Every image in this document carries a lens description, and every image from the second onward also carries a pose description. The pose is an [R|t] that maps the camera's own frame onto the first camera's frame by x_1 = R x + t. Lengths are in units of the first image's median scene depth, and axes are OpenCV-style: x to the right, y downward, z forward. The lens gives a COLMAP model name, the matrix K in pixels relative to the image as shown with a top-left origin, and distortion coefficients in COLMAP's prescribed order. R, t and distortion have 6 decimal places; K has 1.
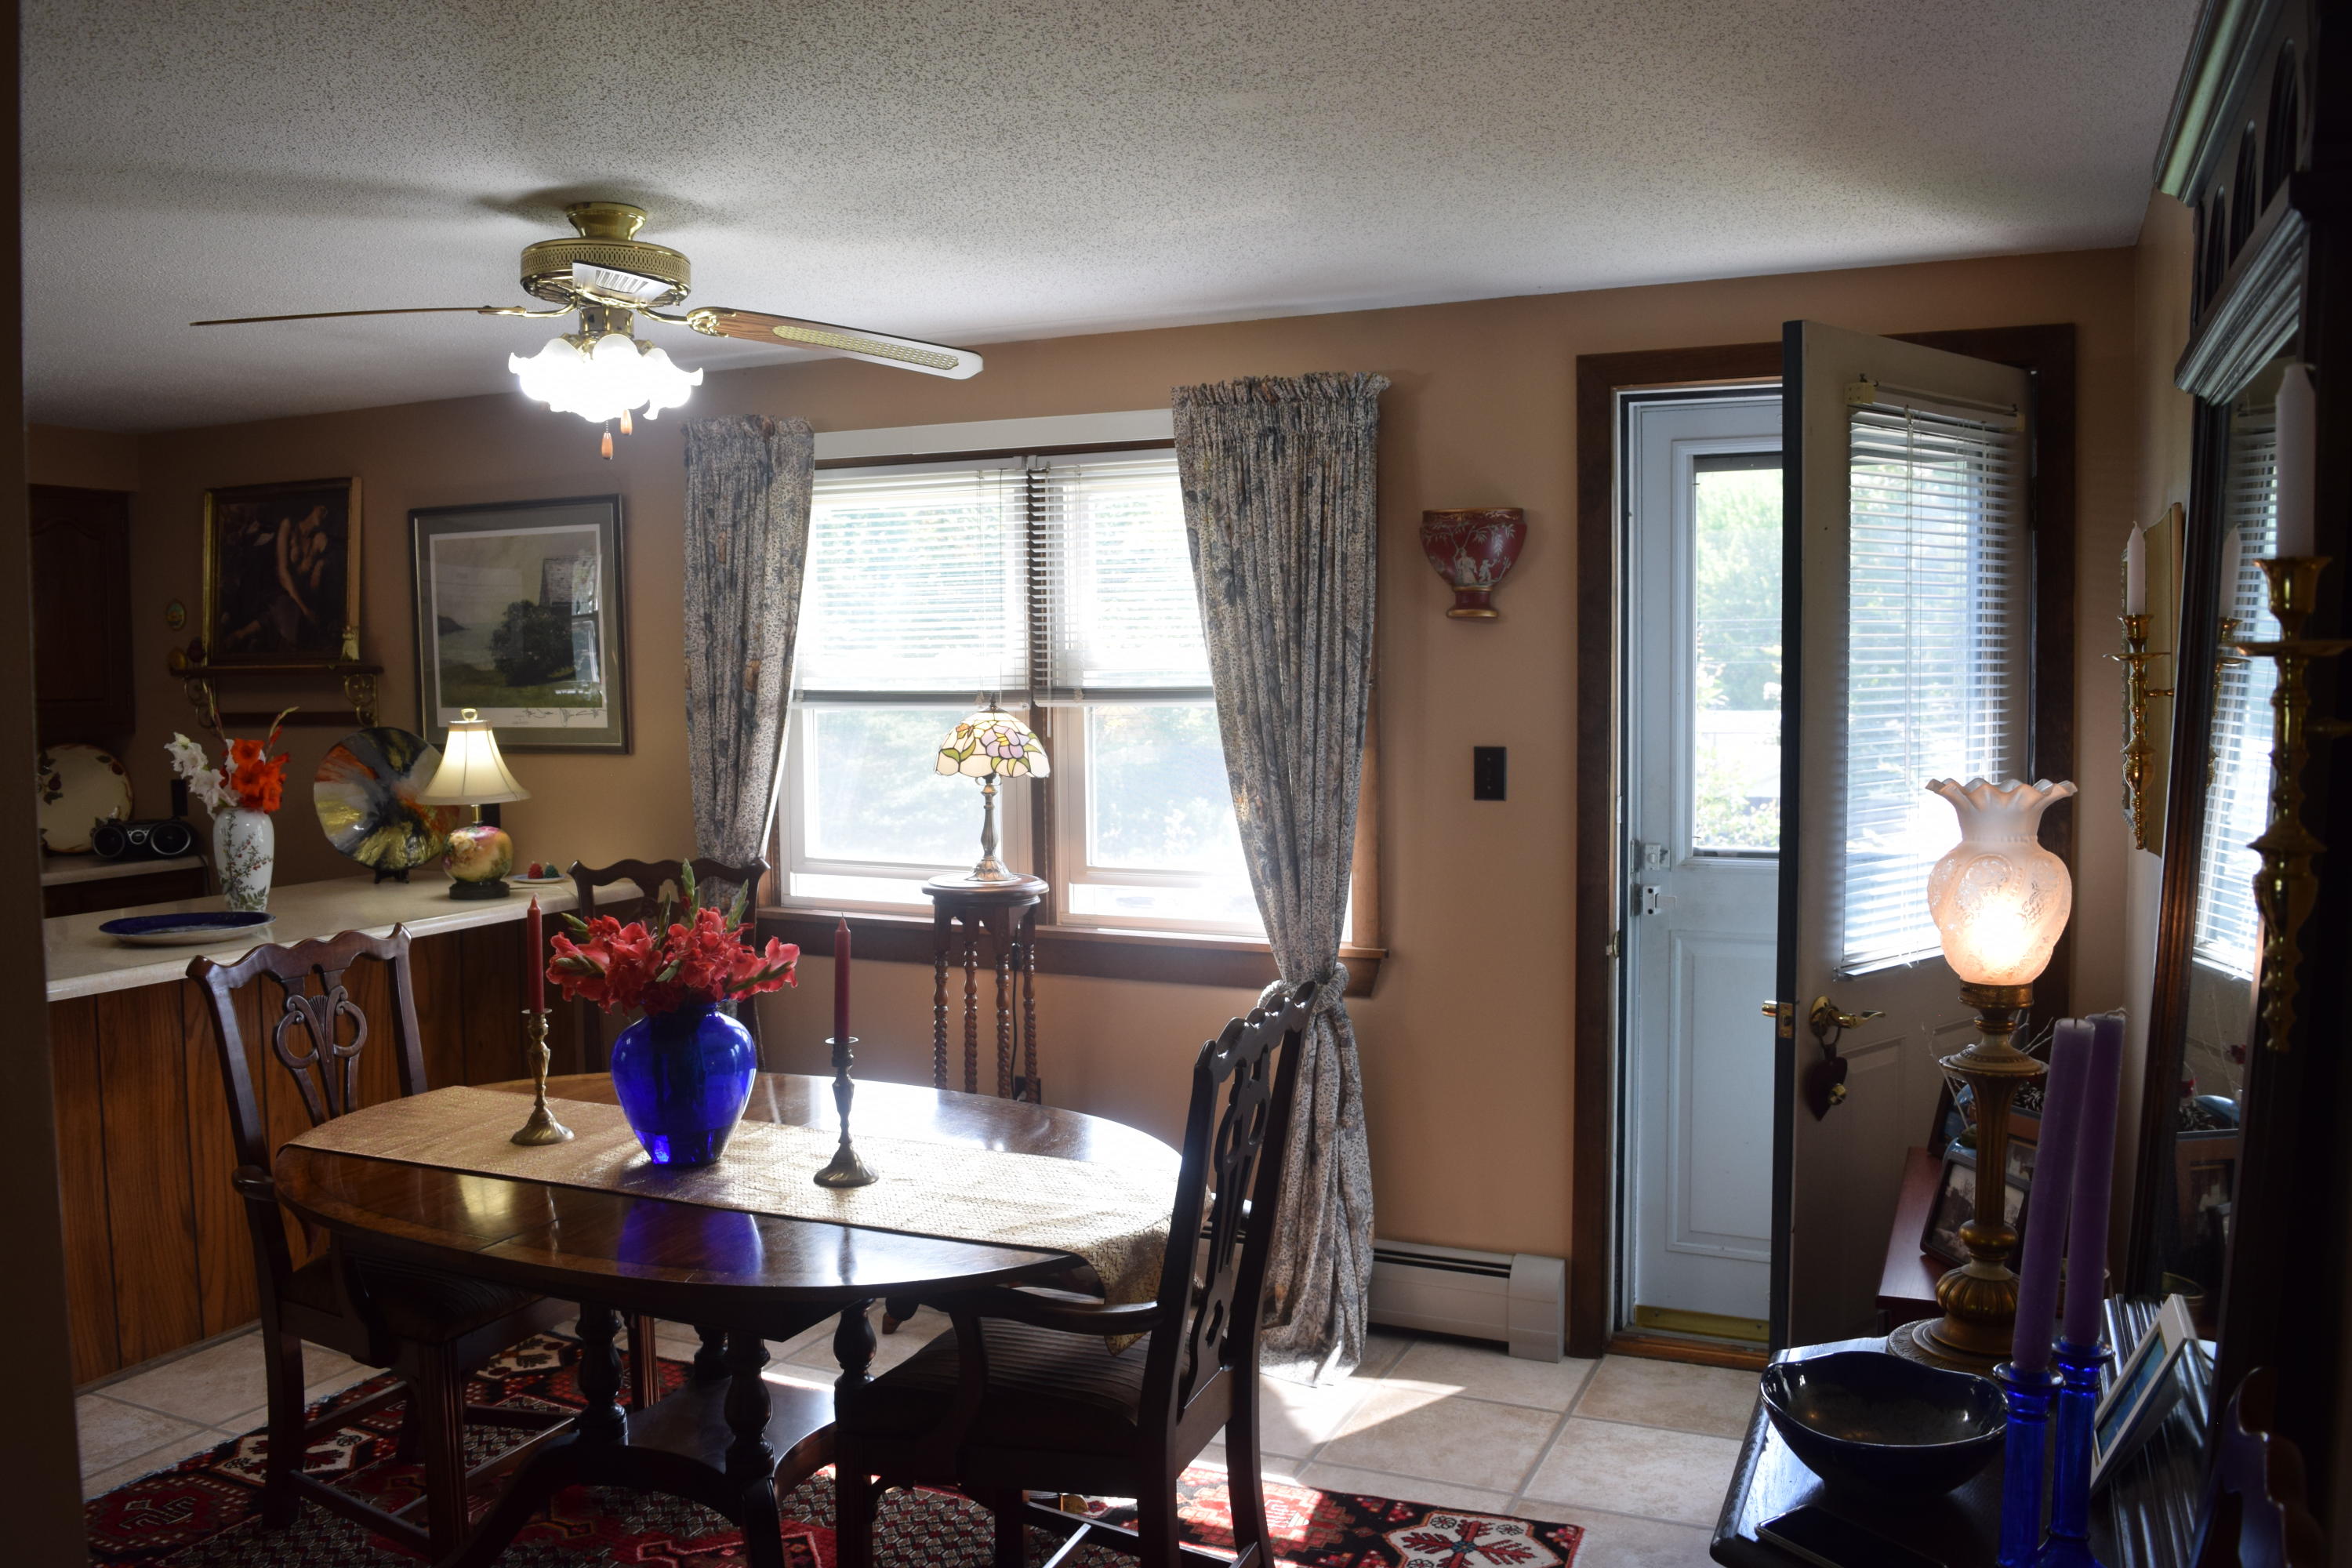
lens RADIAL K [[1824.6, 0, 1176.0], [0, 1824.6, 784.0], [0, 0, 1]] dist [-0.094199, 0.002581]
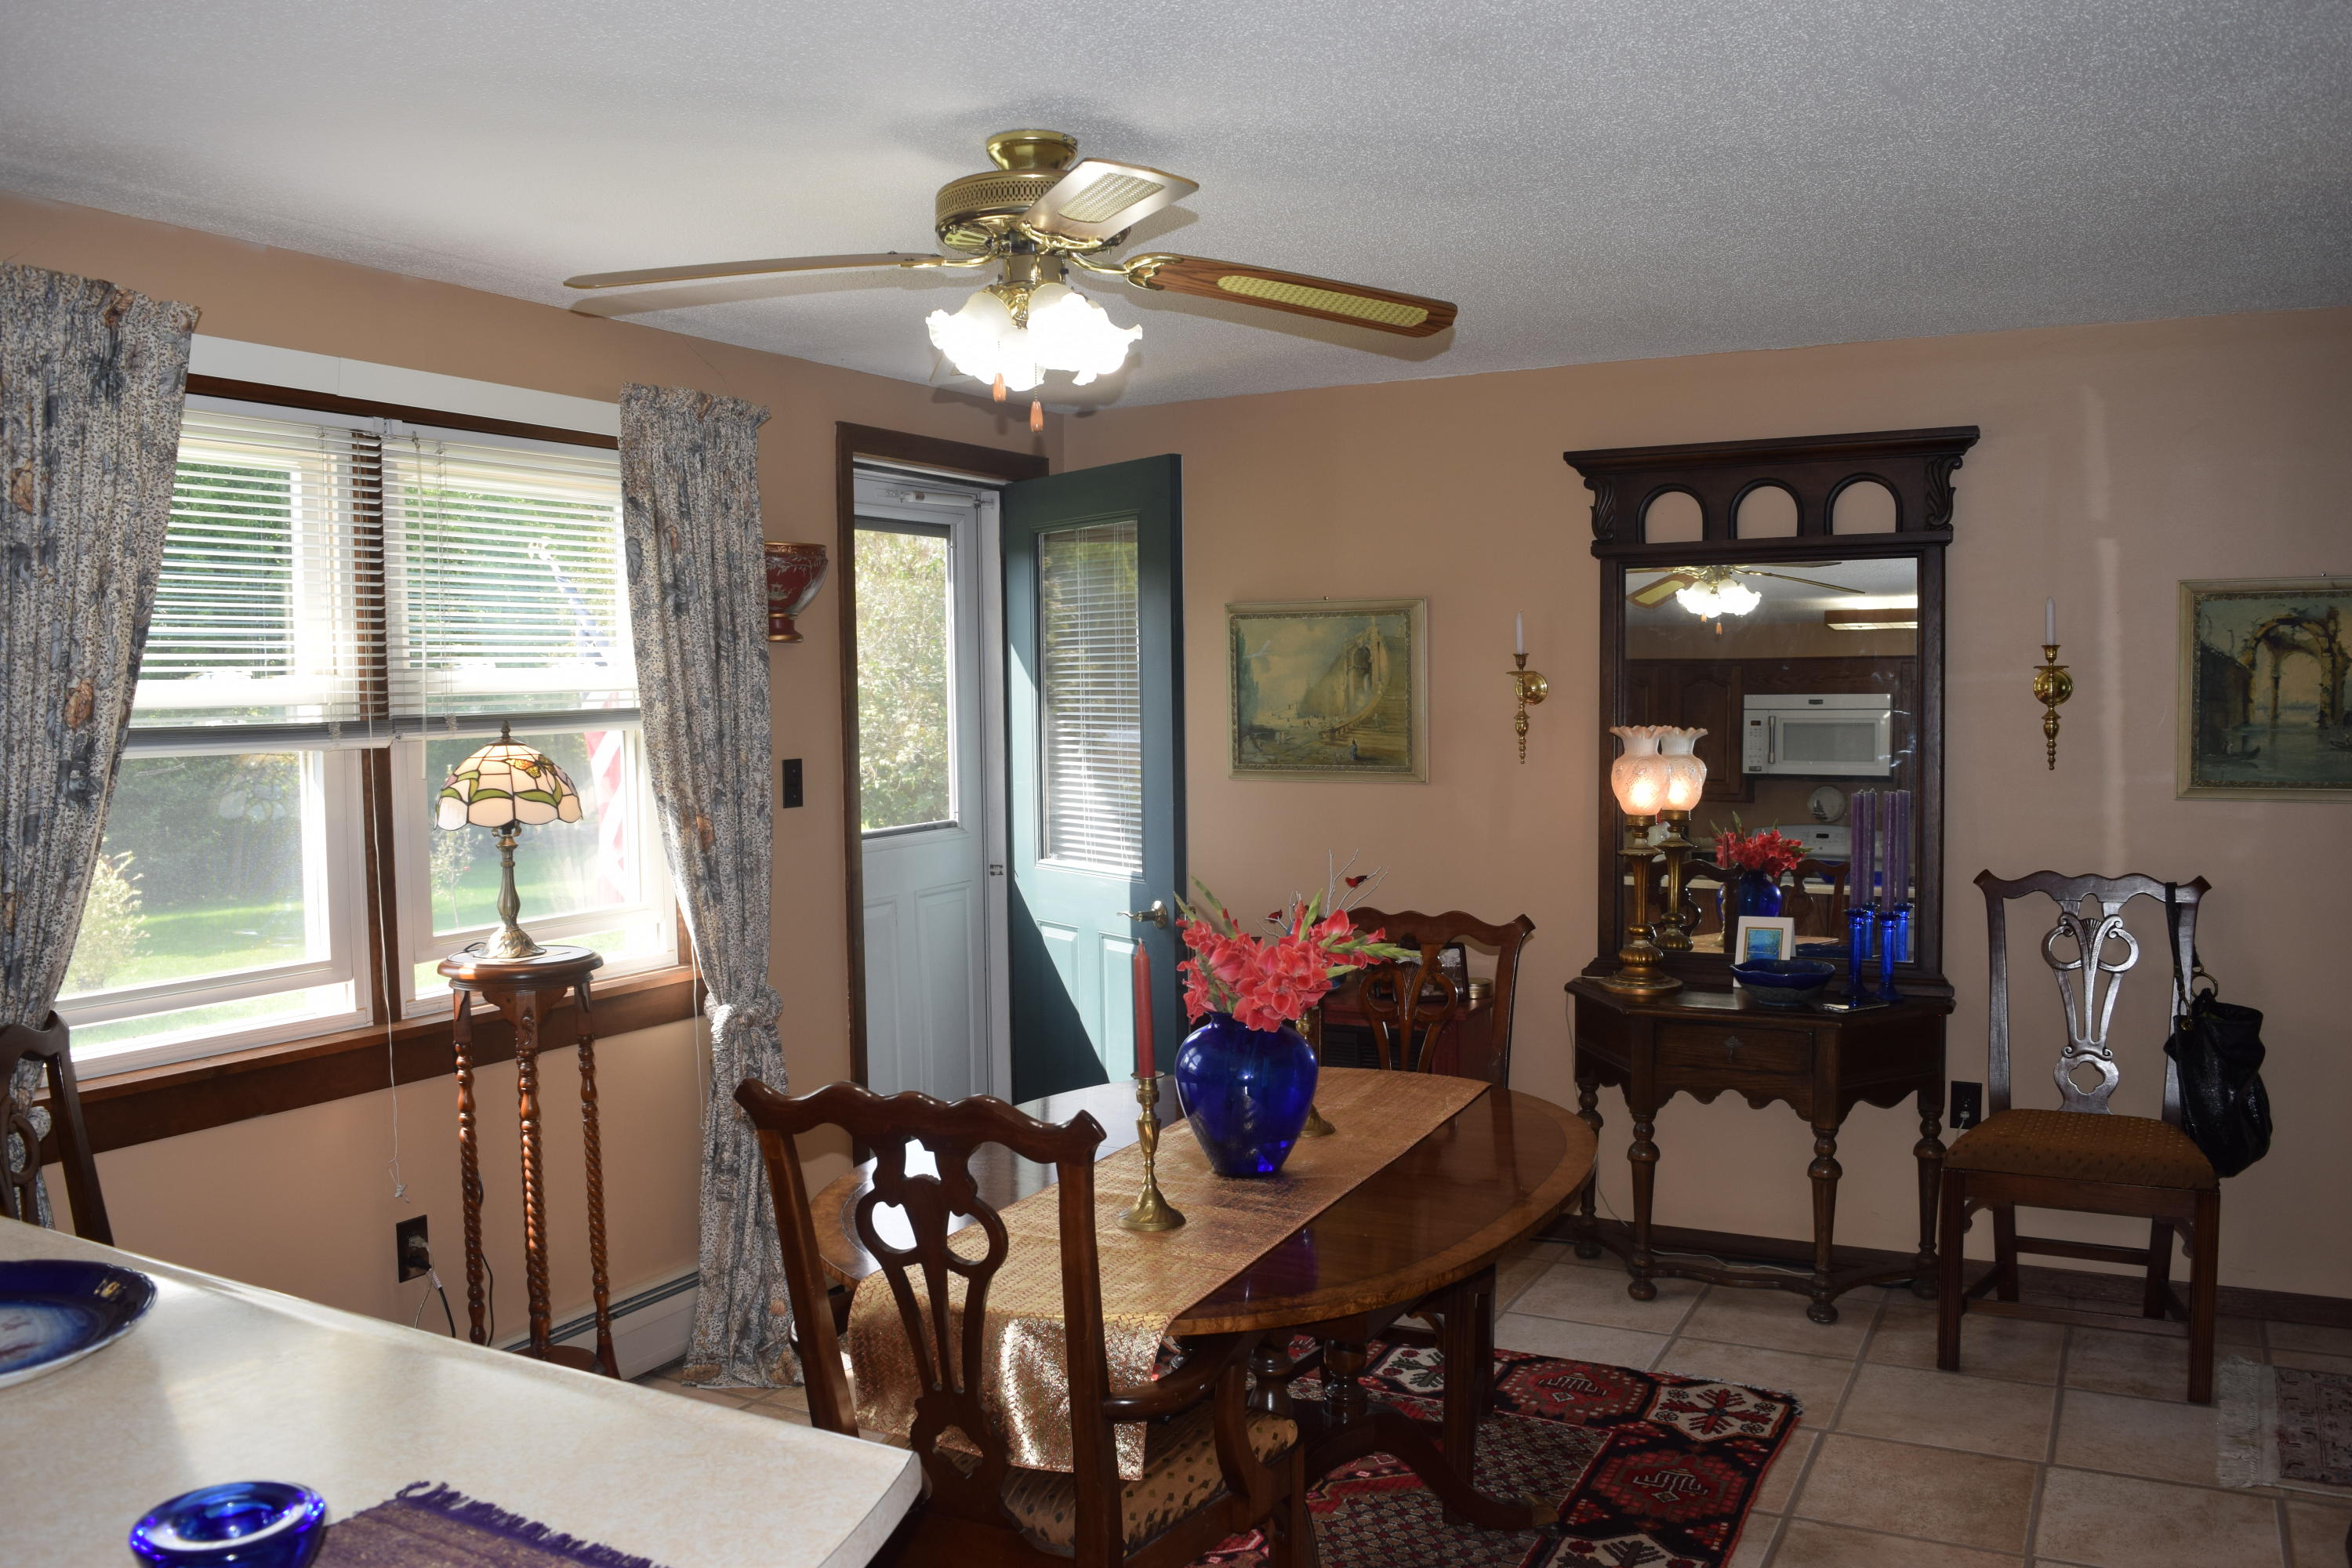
lens RADIAL K [[1824.6, 0, 1176.0], [0, 1824.6, 784.0], [0, 0, 1]] dist [-0.094199, 0.002581]
pose [[0.065589, -0.051048, 0.996540, -0.889039], [0.074579, 0.996148, 0.046119, -0.037730], [-0.995056, 0.071296, 0.069144, 0.670403]]
